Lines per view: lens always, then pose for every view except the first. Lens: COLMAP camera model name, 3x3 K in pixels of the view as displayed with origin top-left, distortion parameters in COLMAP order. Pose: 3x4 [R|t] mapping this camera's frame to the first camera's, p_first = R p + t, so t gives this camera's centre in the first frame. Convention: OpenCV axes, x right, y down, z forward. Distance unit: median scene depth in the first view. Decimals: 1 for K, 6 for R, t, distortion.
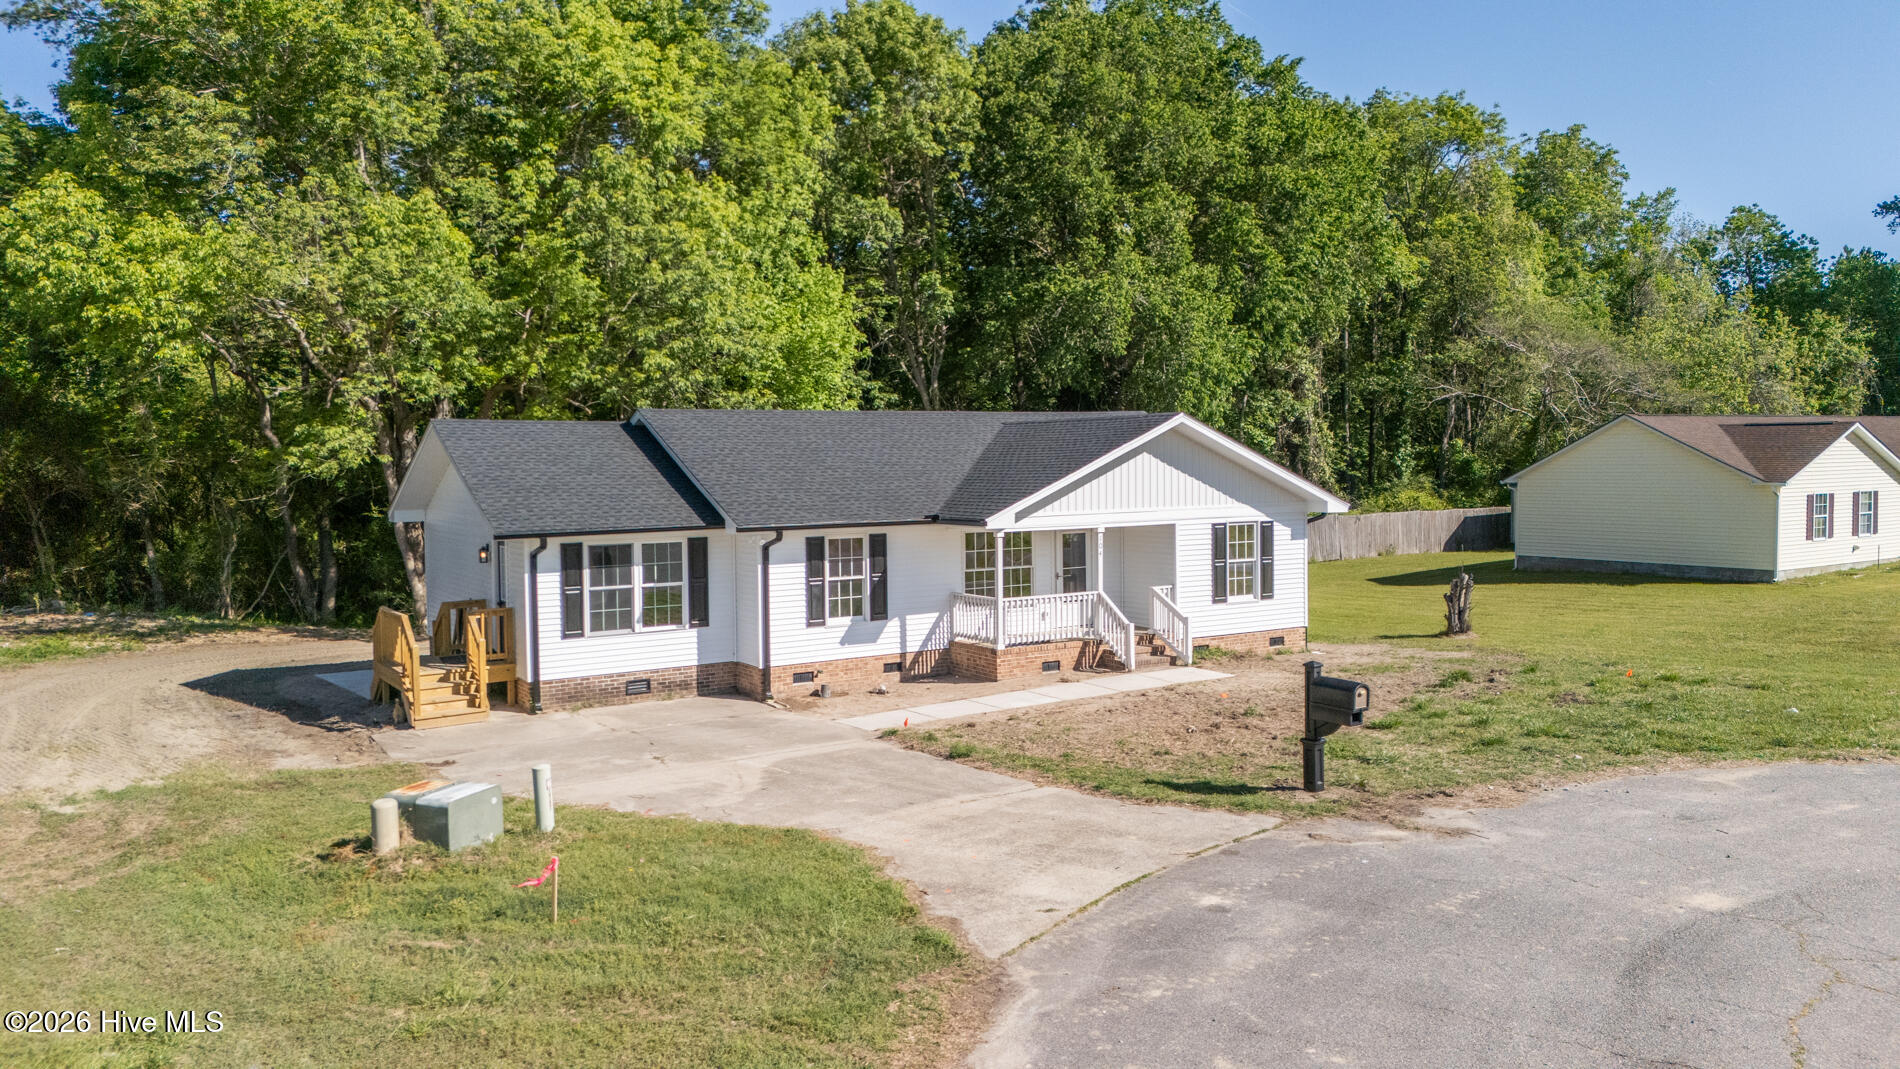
lens RADIAL K [[1394.8, 0, 950.0], [0, 1394.8, 534.5], [0, 0, 1]] dist [0.084597, -0.087071]
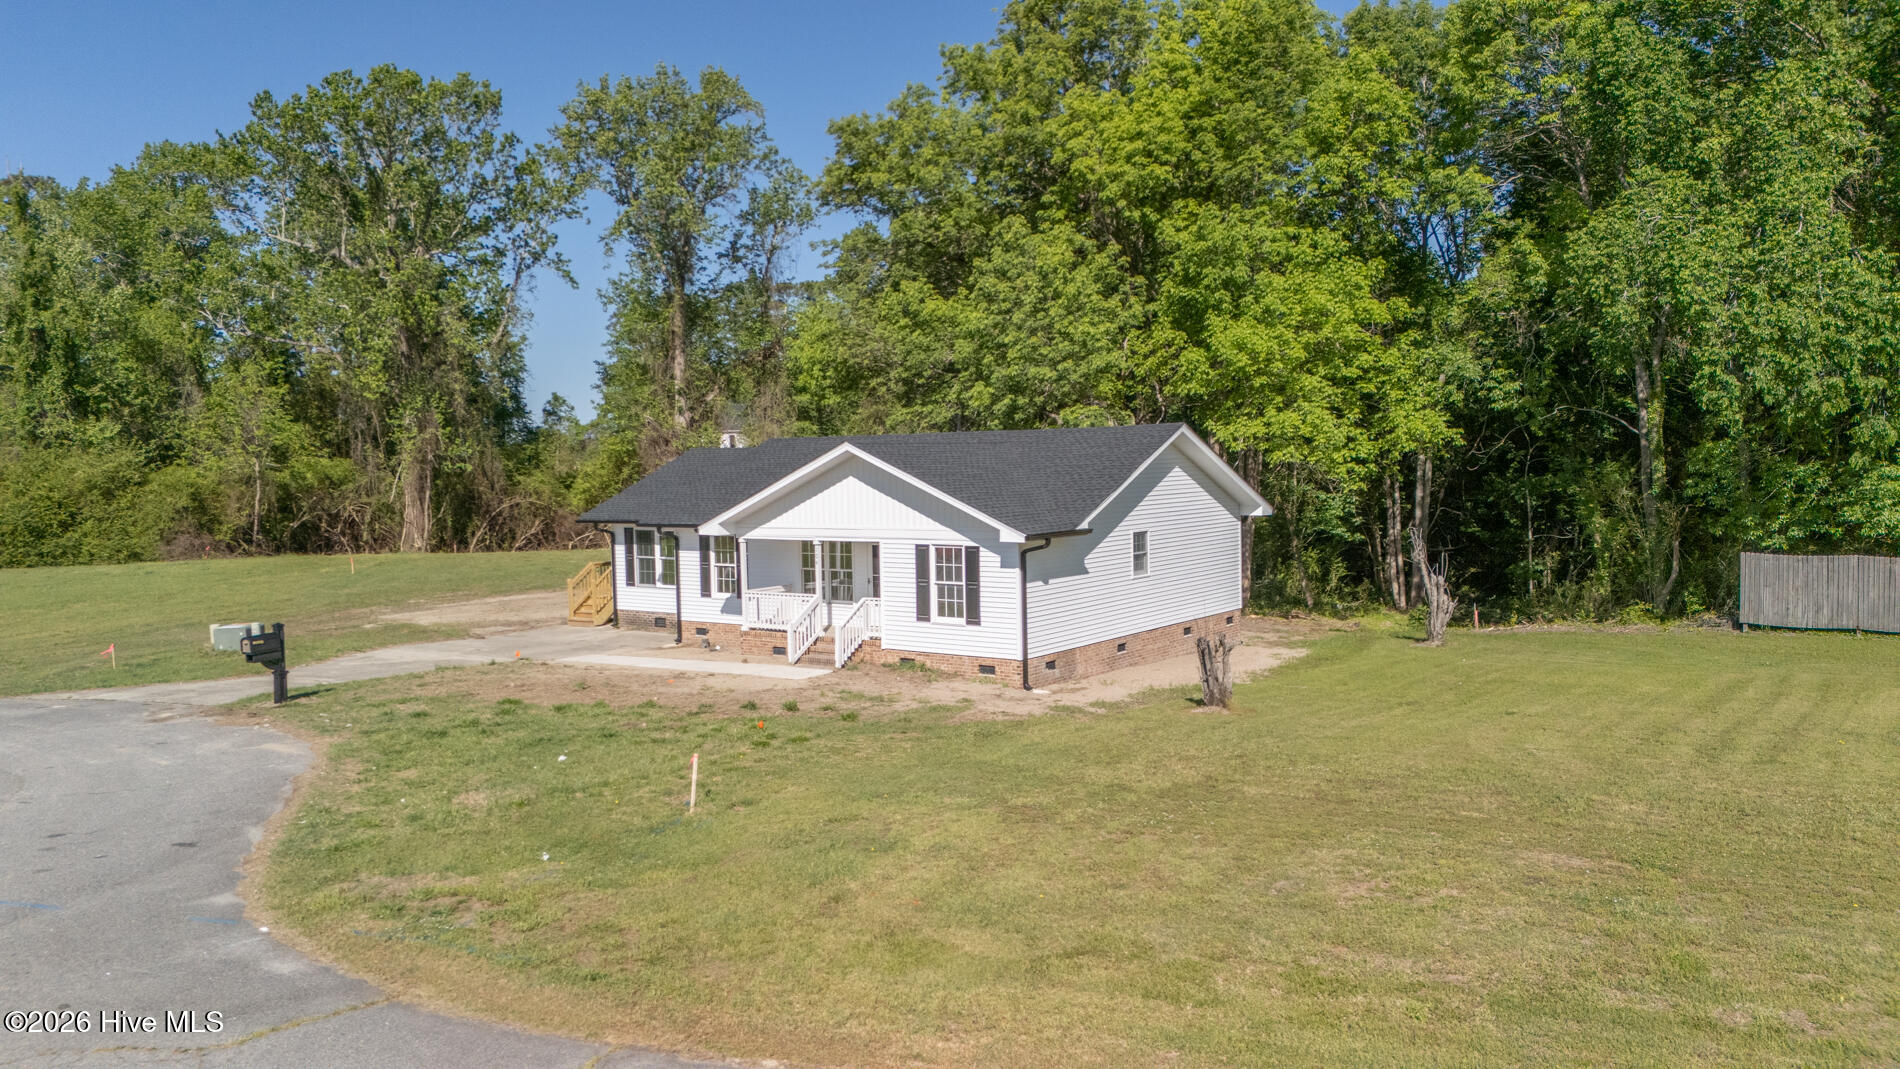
lens RADIAL K [[1394.8, 0, 950.0], [0, 1394.8, 534.5], [0, 0, 1]] dist [0.084597, -0.087071]
pose [[0.359972, 0.059894, -0.931039, 1.245702], [-0.035395, 0.998096, 0.050523, -0.073483], [0.932291, 0.014767, 0.361407, 0.688792]]
